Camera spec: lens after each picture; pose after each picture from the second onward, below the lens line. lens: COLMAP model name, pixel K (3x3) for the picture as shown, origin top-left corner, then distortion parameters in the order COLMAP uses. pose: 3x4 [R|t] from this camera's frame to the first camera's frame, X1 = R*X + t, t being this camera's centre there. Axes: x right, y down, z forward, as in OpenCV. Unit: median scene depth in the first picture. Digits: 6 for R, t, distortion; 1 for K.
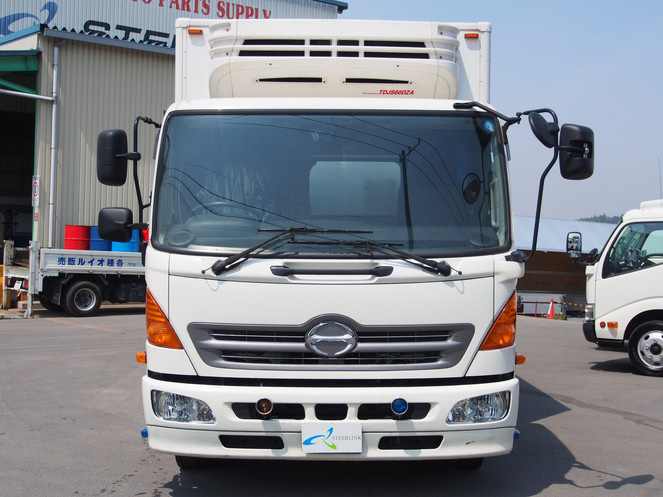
lens RADIAL K [[886.7, 0, 331.5], [0, 886.7, 248.5], [0, 0, 1]] dist [0.028242, 0.023586]
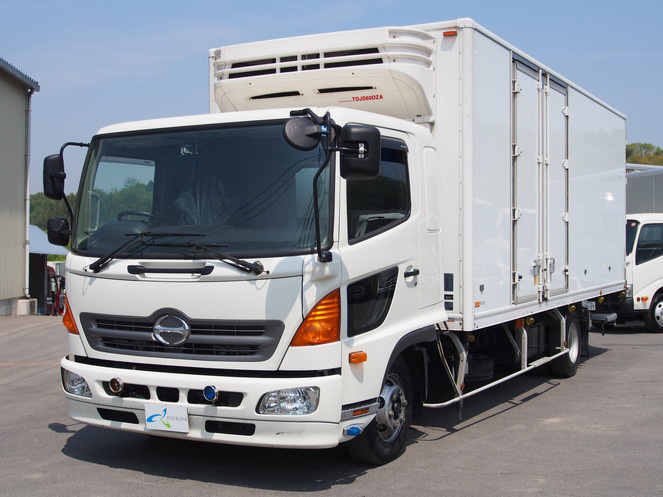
lens RADIAL K [[931.4, 0, 331.5], [0, 931.4, 248.5], [0, 0, 1]] dist [-0.007784, -0.005984]
pose [[0.874507, -0.007489, -0.484955, 0.752163], [0.001808, 0.999924, -0.012181, 0.012929], [0.485009, 0.009776, 0.874454, 0.062169]]
